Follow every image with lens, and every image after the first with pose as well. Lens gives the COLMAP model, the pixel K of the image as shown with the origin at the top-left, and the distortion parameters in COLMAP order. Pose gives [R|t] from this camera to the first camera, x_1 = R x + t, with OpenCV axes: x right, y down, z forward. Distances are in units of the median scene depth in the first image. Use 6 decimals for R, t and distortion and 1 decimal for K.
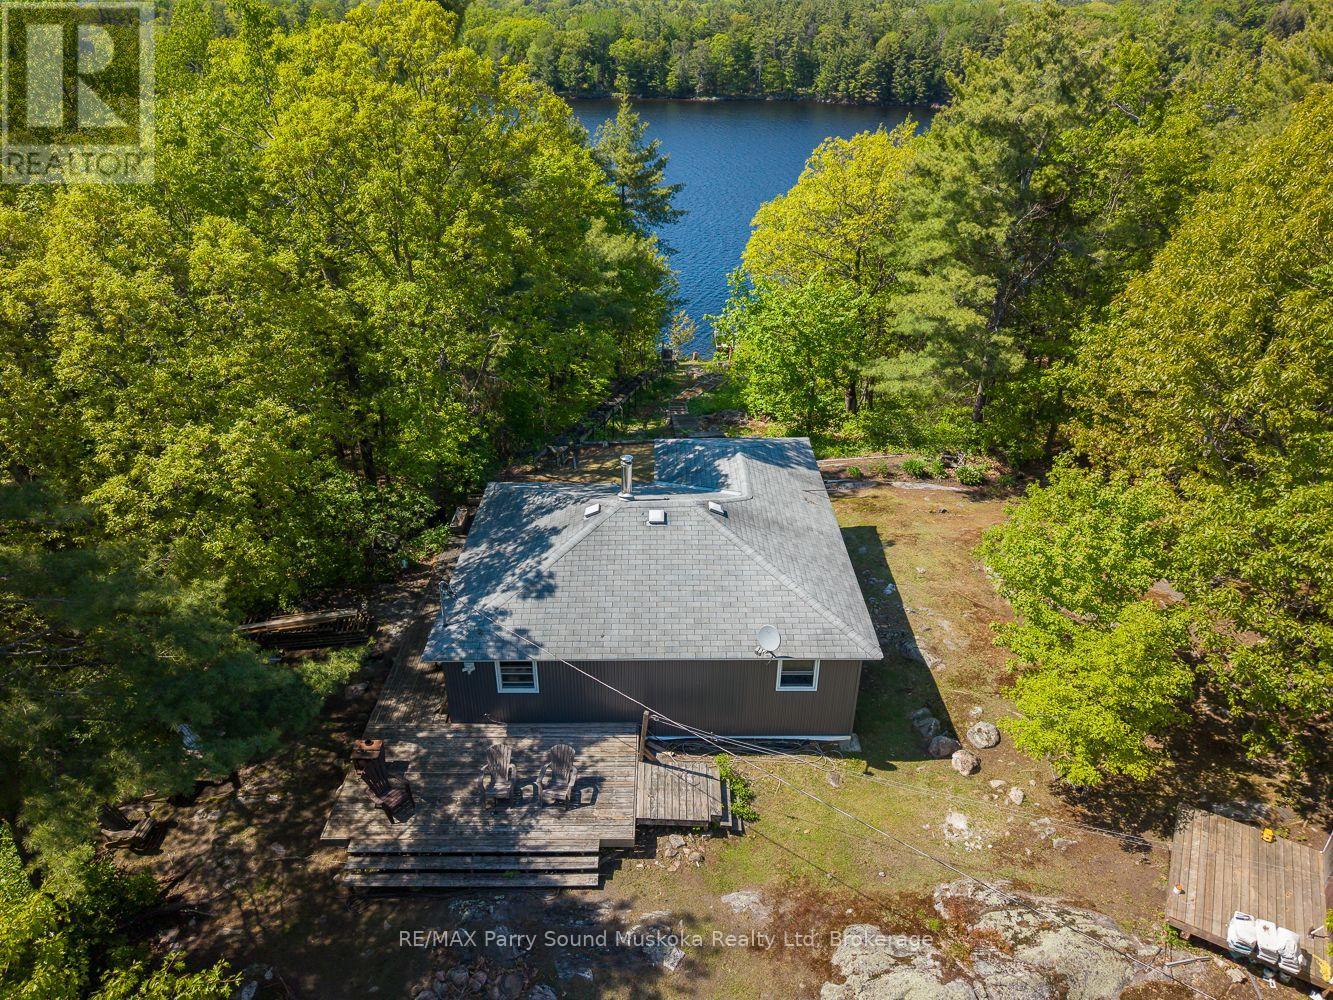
lens RADIAL K [[894.1, 0, 662.8], [0, 894.1, 486.2], [0, 0, 1]] dist [0.041206, -0.025845]
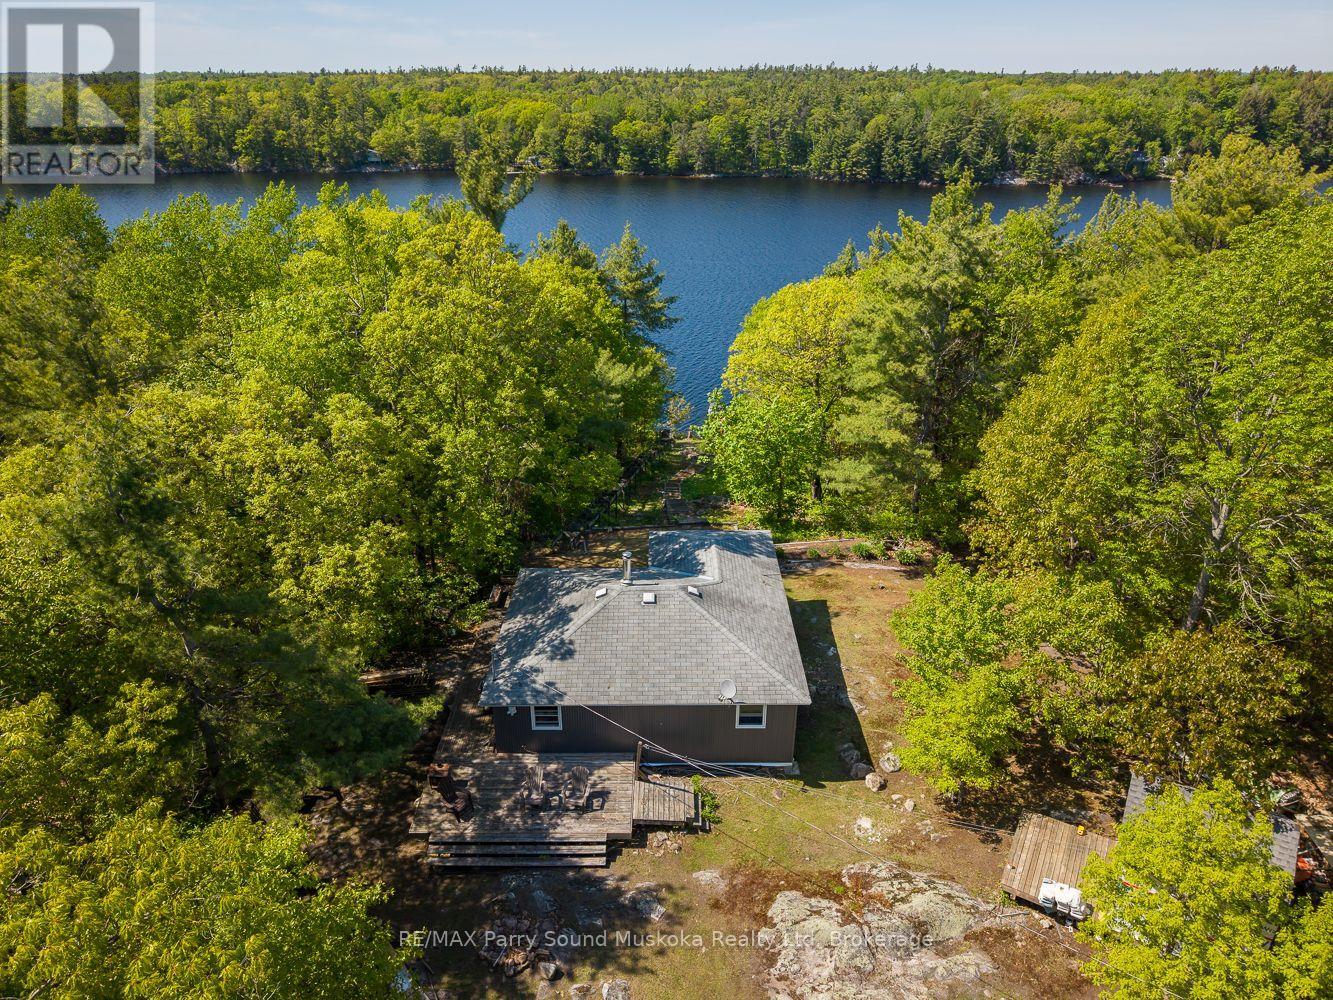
lens RADIAL K [[886.7, 0, 665.0], [0, 886.7, 494.5], [0, 0, 1]] dist [0.071201, -0.081213]
pose [[1.000000, 0.000106, 0.000702, 0.017588], [-0.000068, 0.998547, -0.053894, -0.054119], [-0.000706, 0.053894, 0.998546, -0.376154]]
